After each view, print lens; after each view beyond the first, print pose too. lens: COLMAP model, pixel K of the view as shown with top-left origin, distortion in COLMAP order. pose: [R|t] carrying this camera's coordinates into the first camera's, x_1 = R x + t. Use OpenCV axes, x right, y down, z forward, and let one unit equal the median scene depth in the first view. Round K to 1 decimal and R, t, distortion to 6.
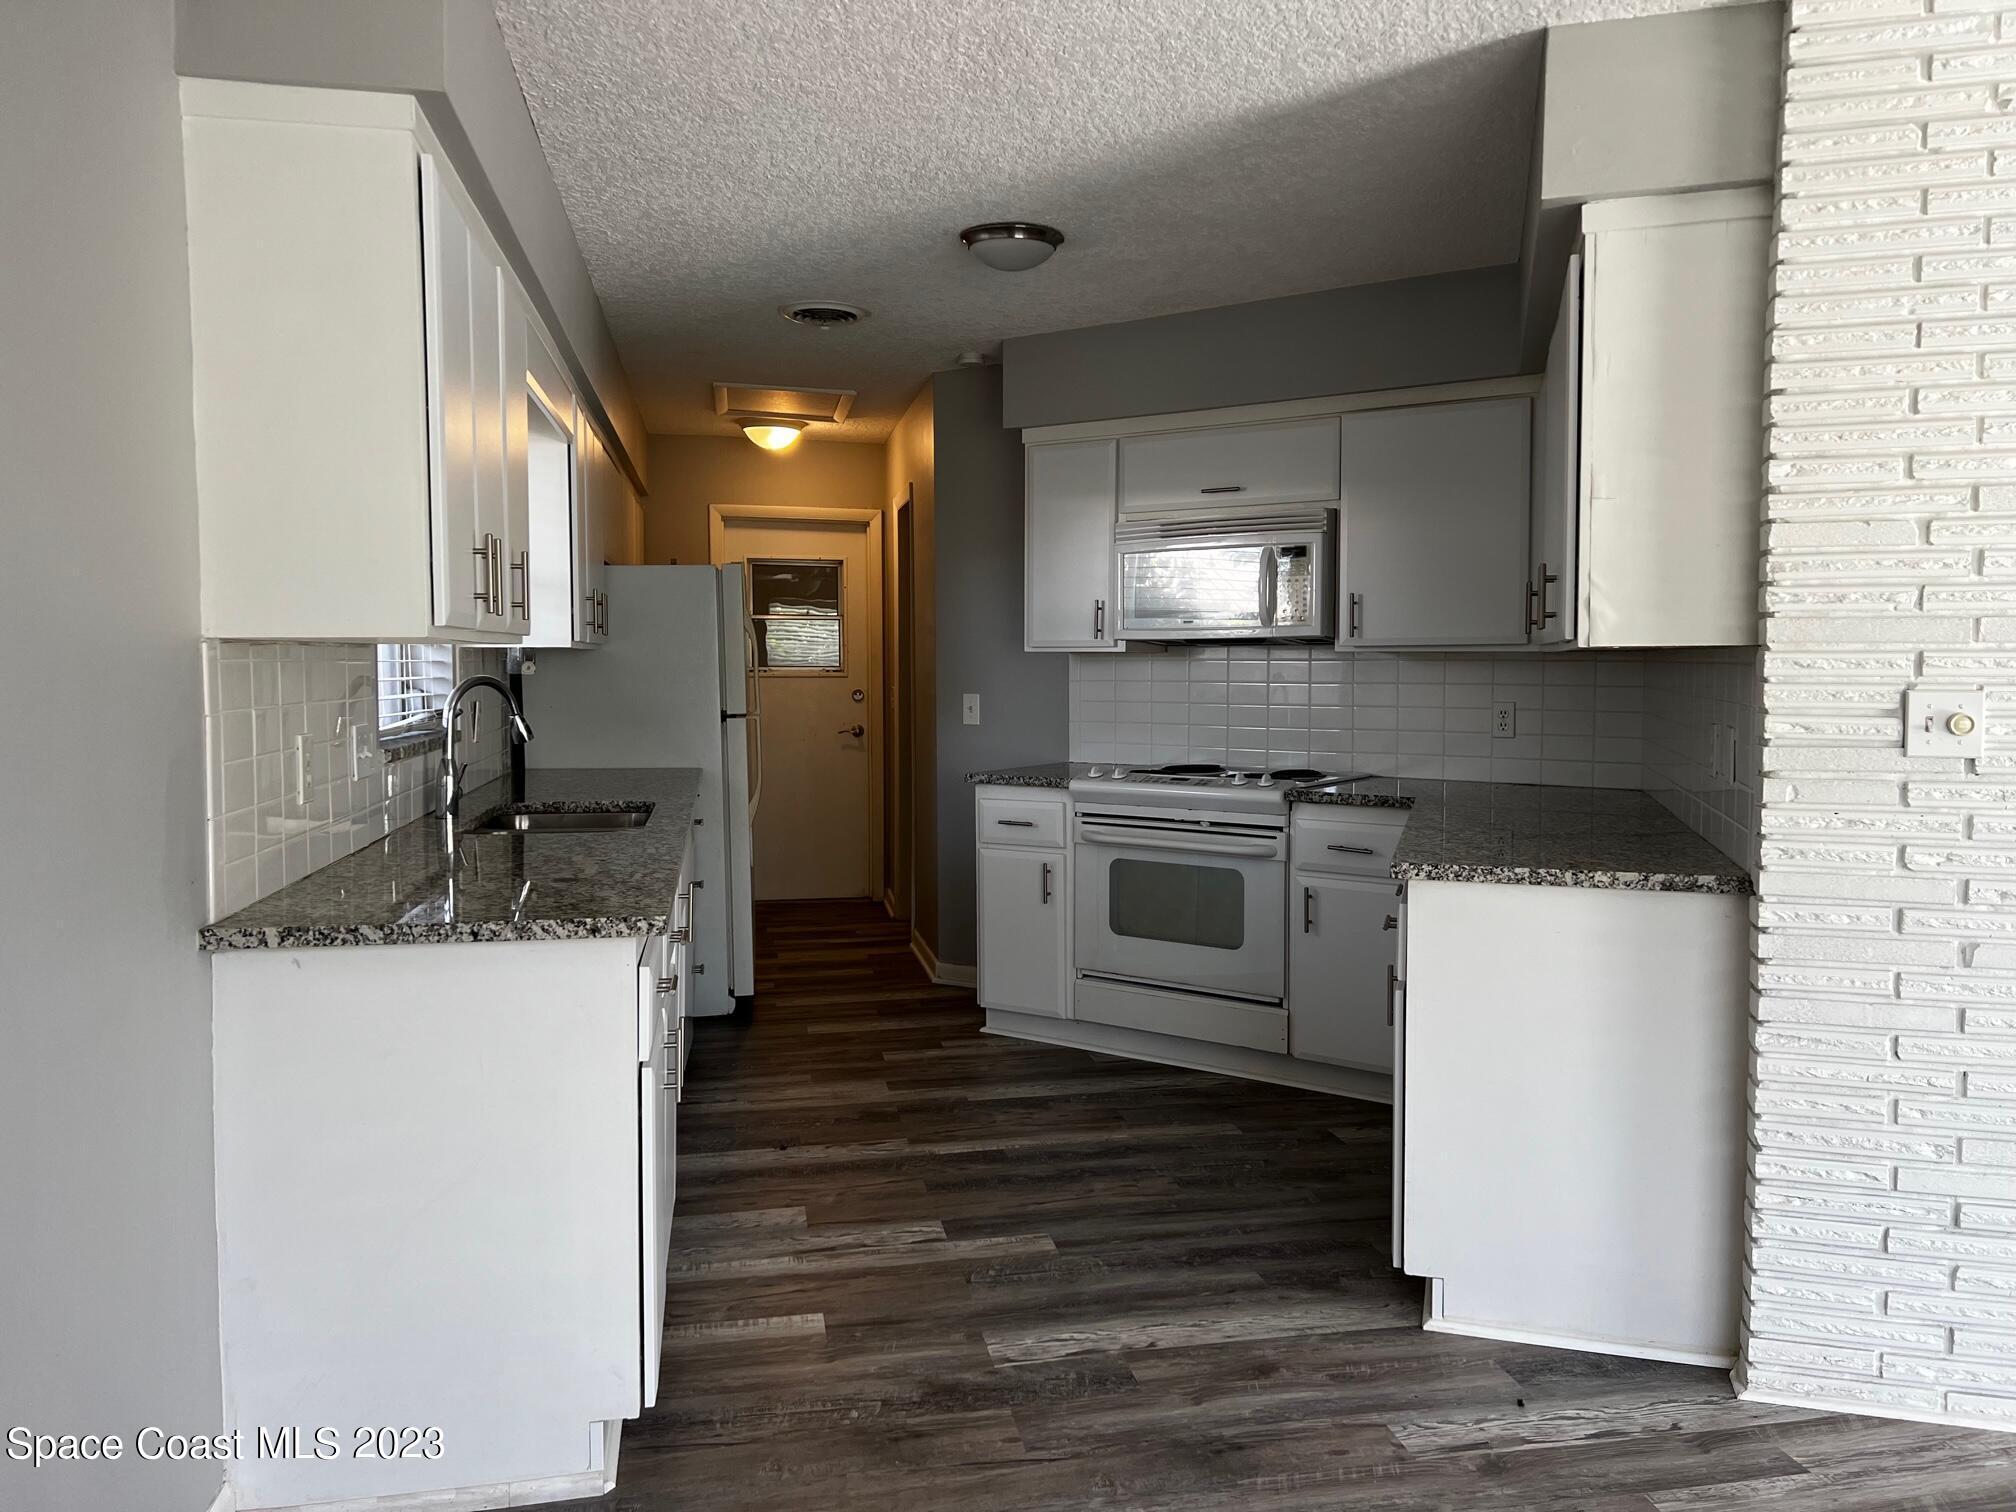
lens RADIAL K [[1510.8, 0, 1008.0], [0, 1510.8, 756.0], [0, 0, 1]] dist [0.068907, -0.085466]
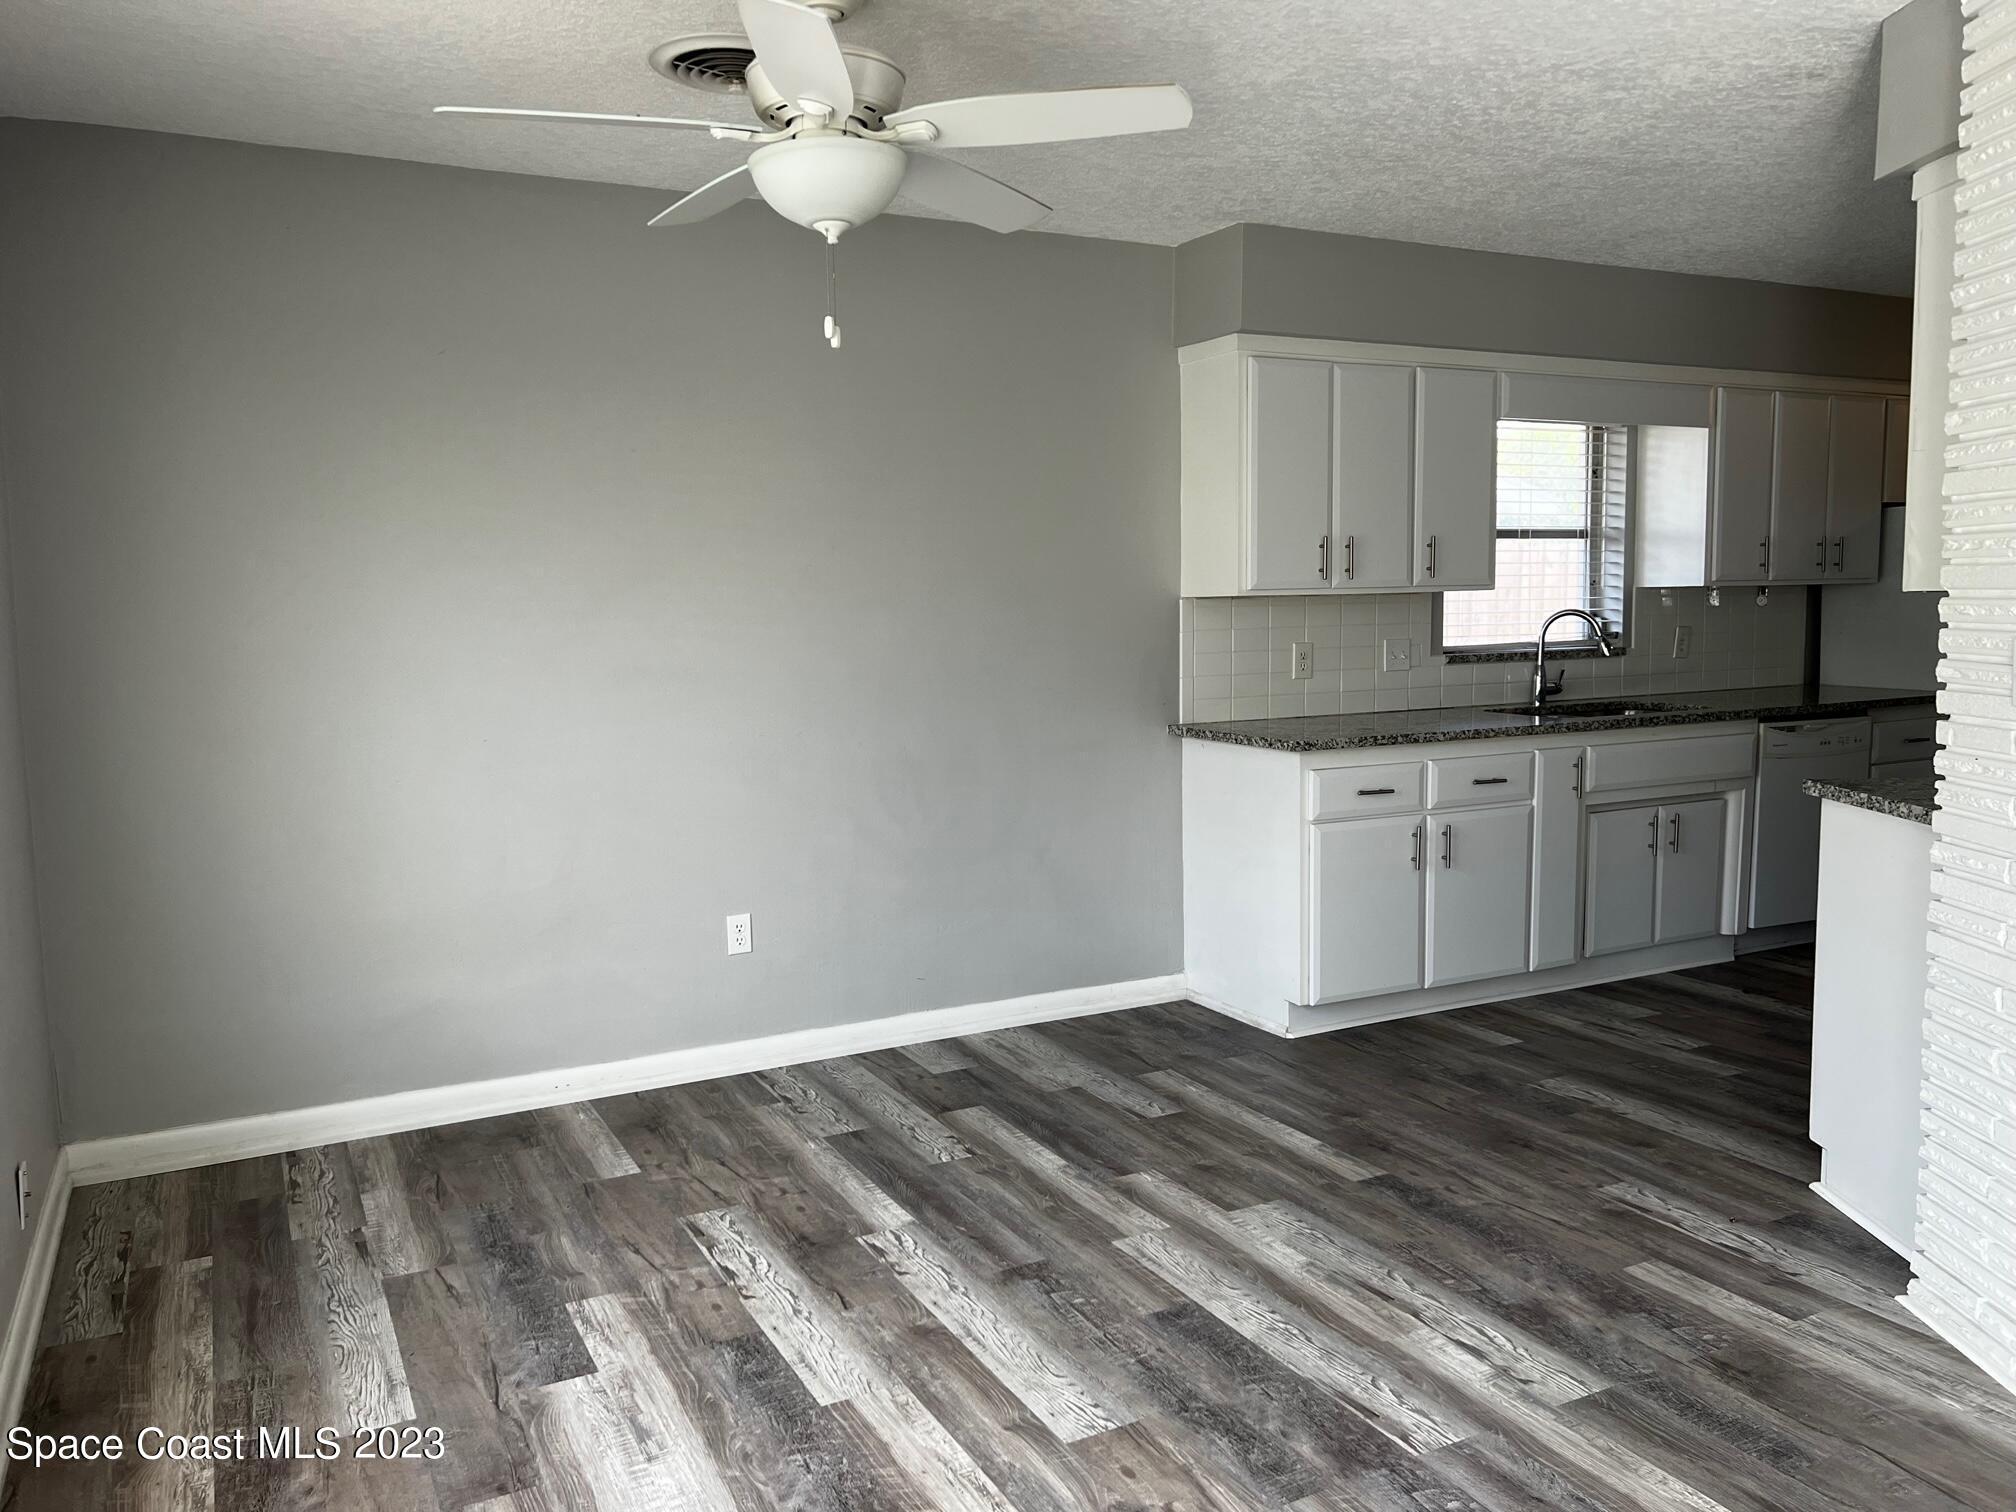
lens RADIAL K [[1510.8, 0, 1008.0], [0, 1510.8, 756.0], [0, 0, 1]] dist [0.068907, -0.085466]
pose [[0.288518, 0.097153, -0.952533, 1.291664], [-0.044079, 0.995132, 0.088146, -0.025013], [0.956459, 0.016555, 0.291395, 0.089001]]
